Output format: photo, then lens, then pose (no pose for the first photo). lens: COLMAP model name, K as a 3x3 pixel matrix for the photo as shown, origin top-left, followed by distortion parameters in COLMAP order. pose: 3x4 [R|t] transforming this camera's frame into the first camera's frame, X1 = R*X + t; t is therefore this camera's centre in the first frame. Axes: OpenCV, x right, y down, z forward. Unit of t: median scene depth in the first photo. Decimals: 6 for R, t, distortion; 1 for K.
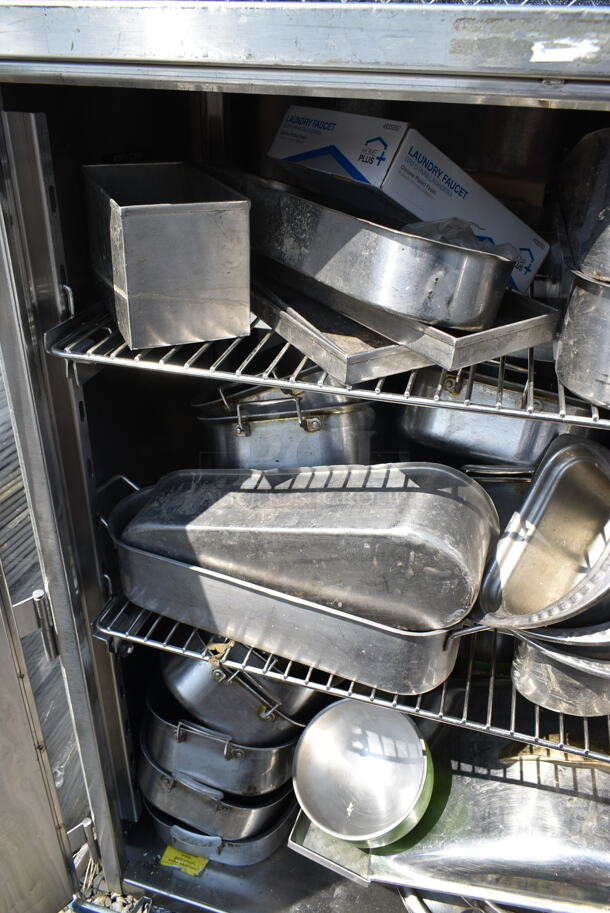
lens RADIAL K [[703.8, 0, 299.4], [0, 703.8, 452.4], [0, 0, 1]] dist [-0.020978, 0.016330]
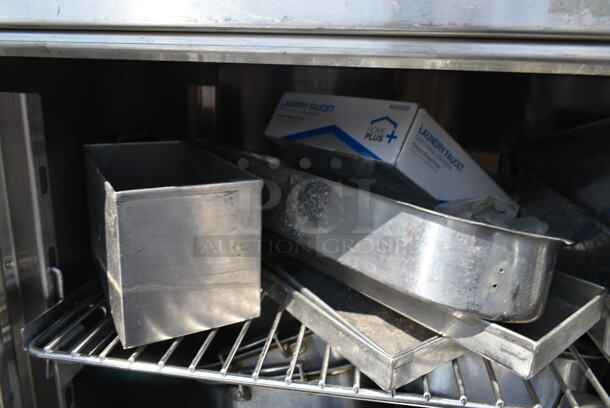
lens RADIAL K [[470.2, 0, 309.2], [0, 470.2, 205.8], [0, 0, 1]] dist [-0.020978, 0.016330]
pose [[0.991812, -0.026353, 0.124954, -0.083883], [0.056343, 0.968394, -0.242977, -0.163563], [-0.114602, 0.248028, 0.961950, 0.384885]]
